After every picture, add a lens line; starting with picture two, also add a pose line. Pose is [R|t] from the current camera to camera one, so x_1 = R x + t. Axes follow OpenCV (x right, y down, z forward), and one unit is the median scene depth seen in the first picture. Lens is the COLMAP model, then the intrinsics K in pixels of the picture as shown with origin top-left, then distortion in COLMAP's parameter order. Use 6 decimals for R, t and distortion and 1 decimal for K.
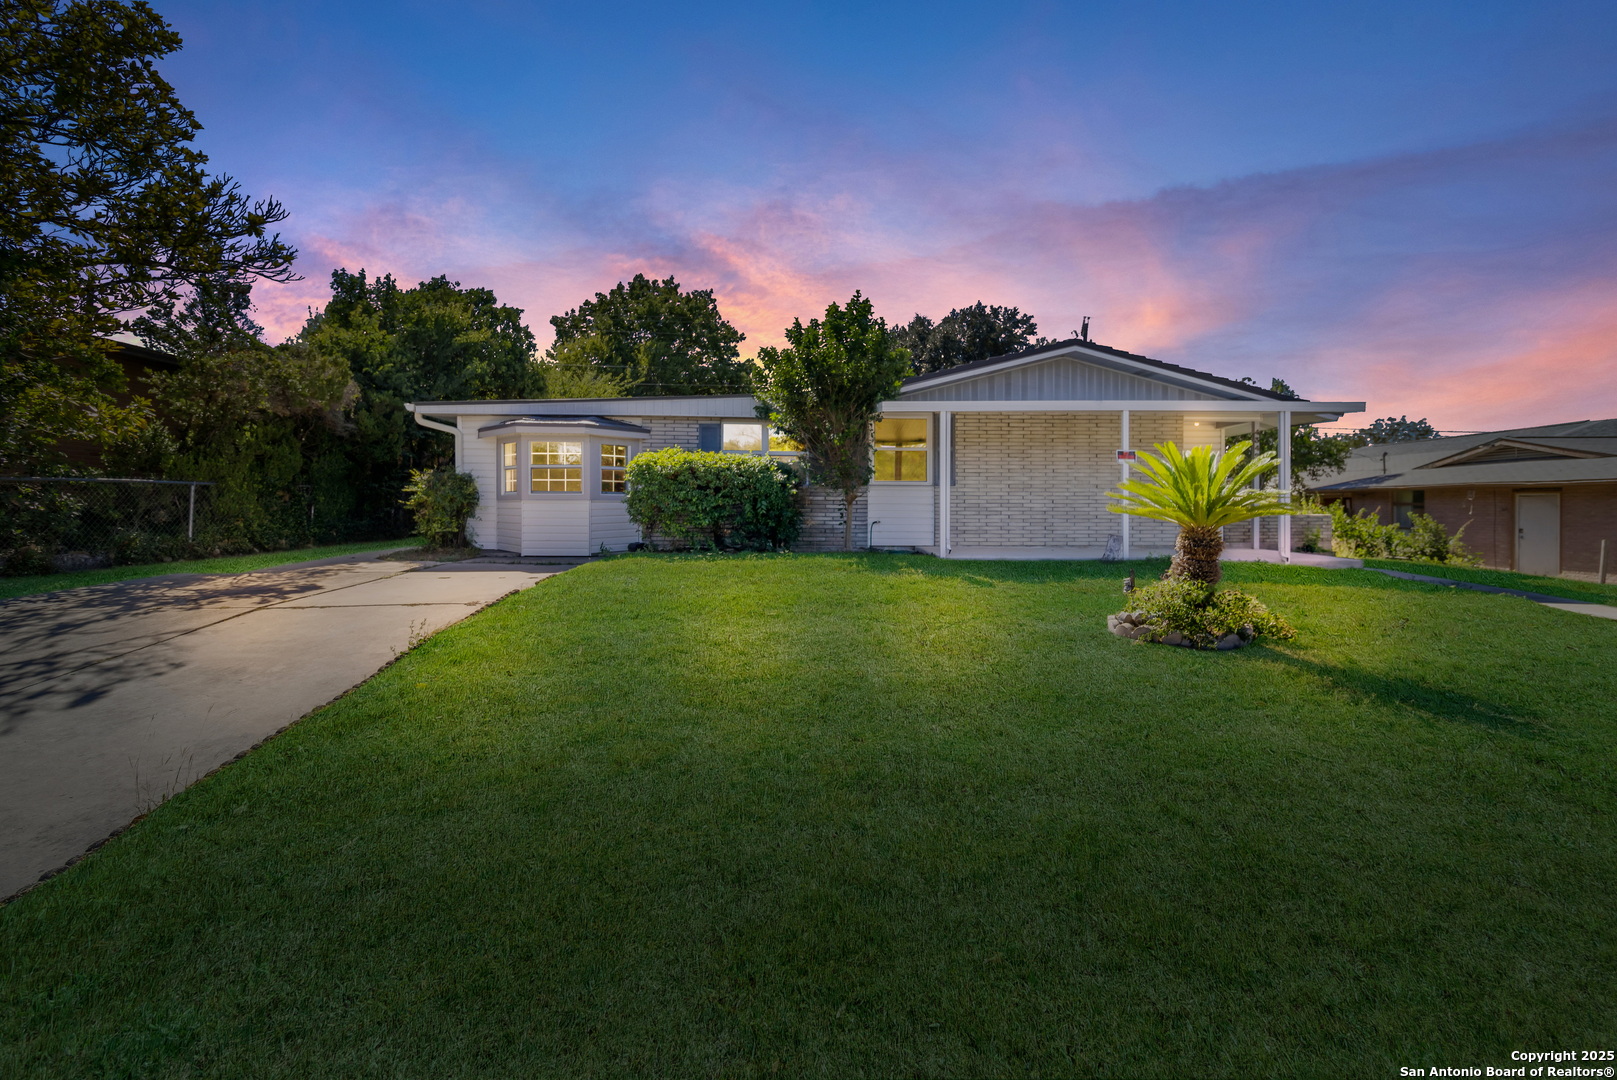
lens RADIAL K [[748.5, 0, 805.5], [0, 748.5, 513.7], [0, 0, 1]] dist [0.002399, 0.000167]
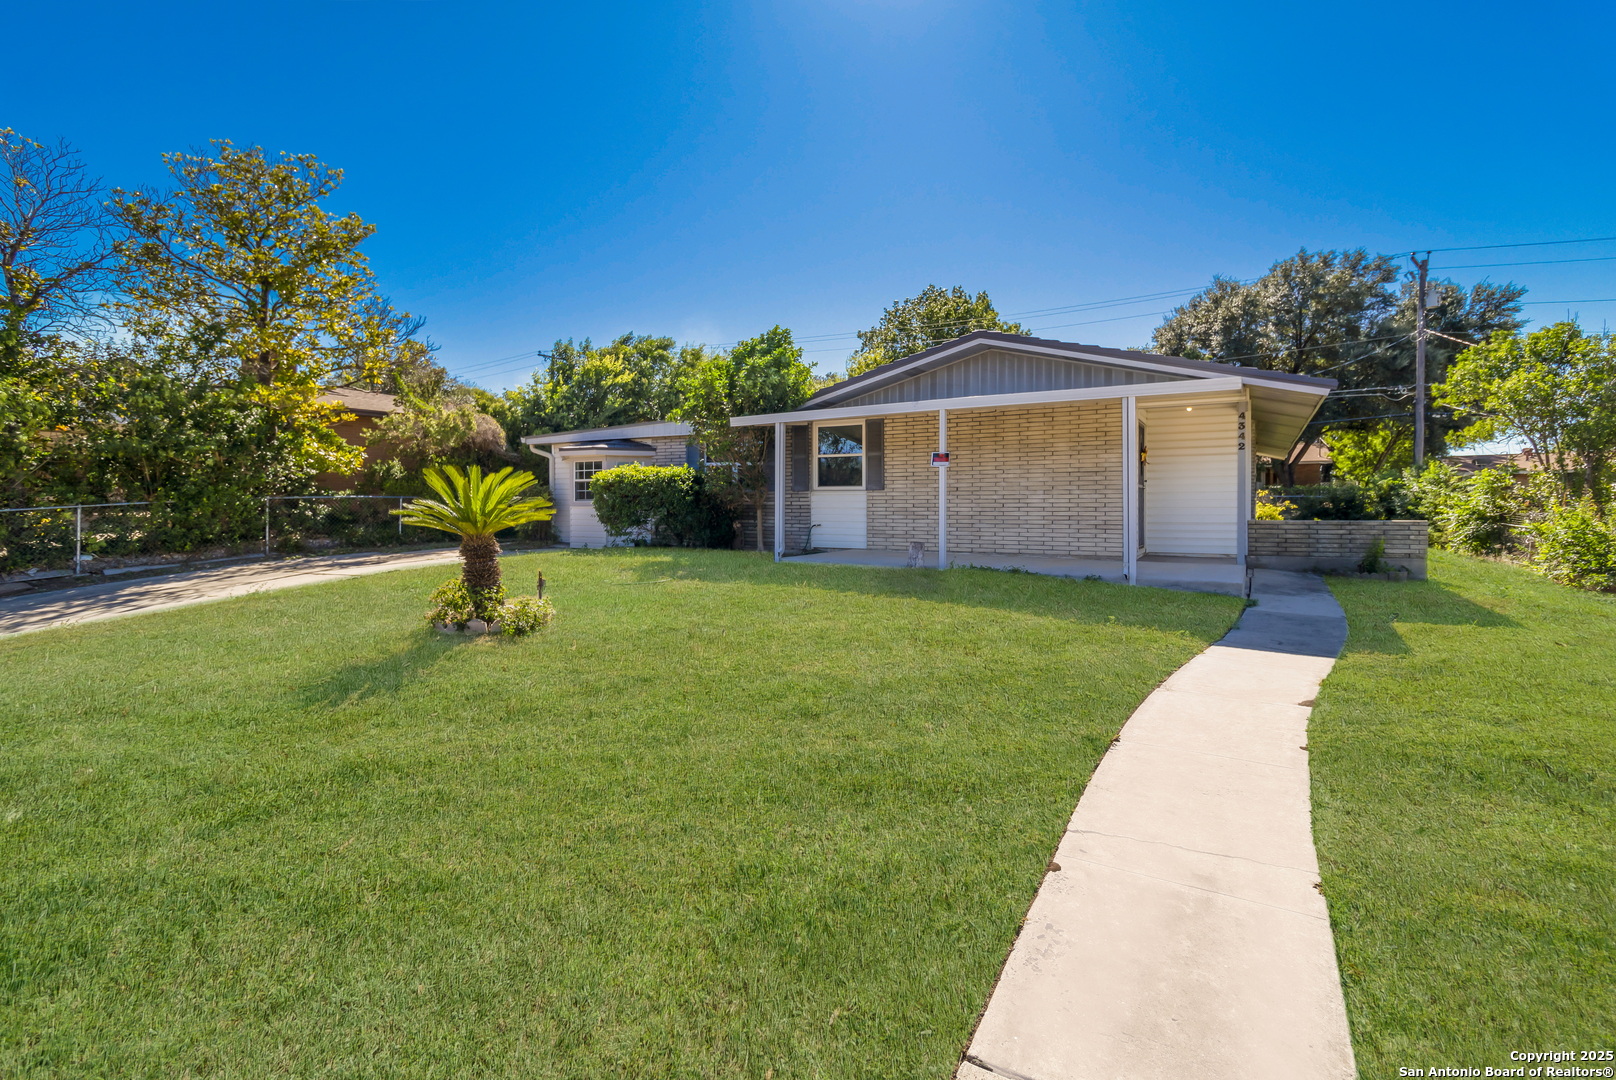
lens RADIAL K [[748.0, 0, 805.0], [0, 748.0, 513.7], [0, 0, 1]] dist [0.002399, 0.000167]
pose [[0.838667, 0.002744, -0.544638, 0.668557], [-0.000732, 0.999992, 0.003910, -0.009235], [0.544644, -0.002881, 0.838662, 0.100090]]
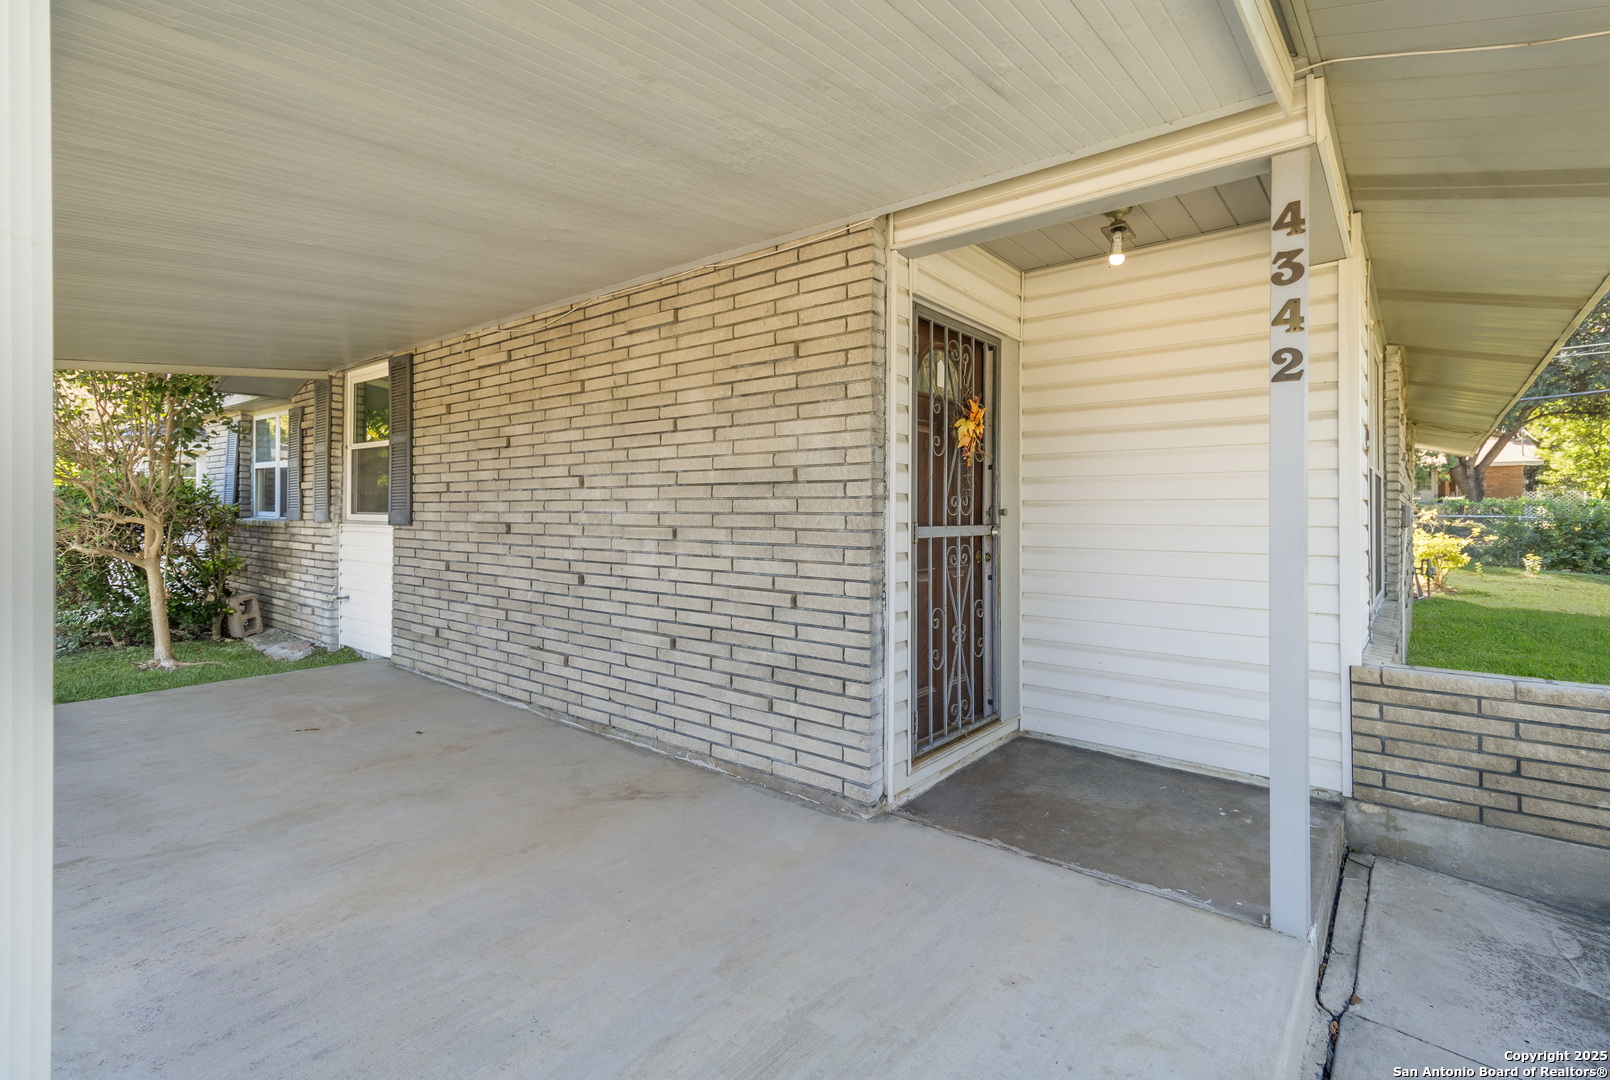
lens RADIAL K [[745.2, 0, 802.0], [0, 745.2, 513.8], [0, 0, 1]] dist [0.002399, 0.000167]
pose [[0.745635, 0.001879, -0.666352, 0.653186], [-0.005741, 0.999977, -0.003604, -0.043731], [0.666330, 0.006513, 0.745629, 0.836278]]
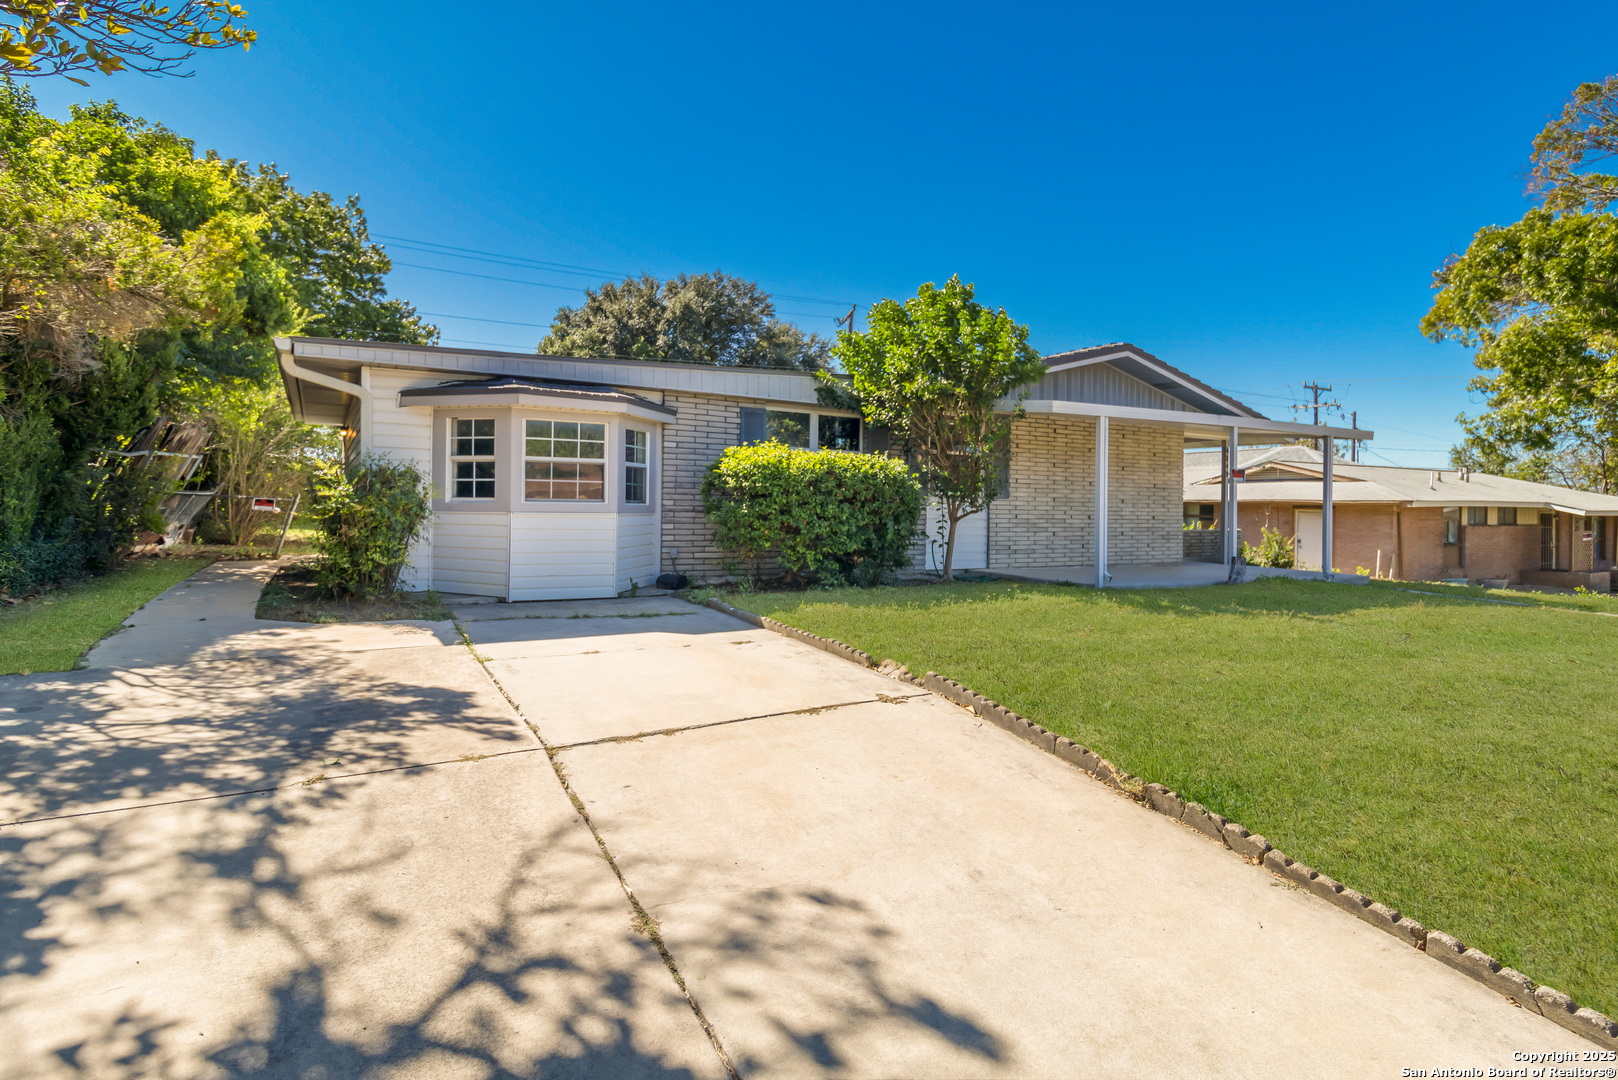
lens RADIAL K [[878.6, 0, 812.1], [0, 878.6, 505.9], [0, 0, 1]] dist [0.022095, 0.000116]
pose [[0.872957, 0.011547, 0.487661, -0.492224], [-0.007833, 0.999923, -0.009654, -0.017232], [-0.487735, 0.004607, 0.872980, 0.229635]]
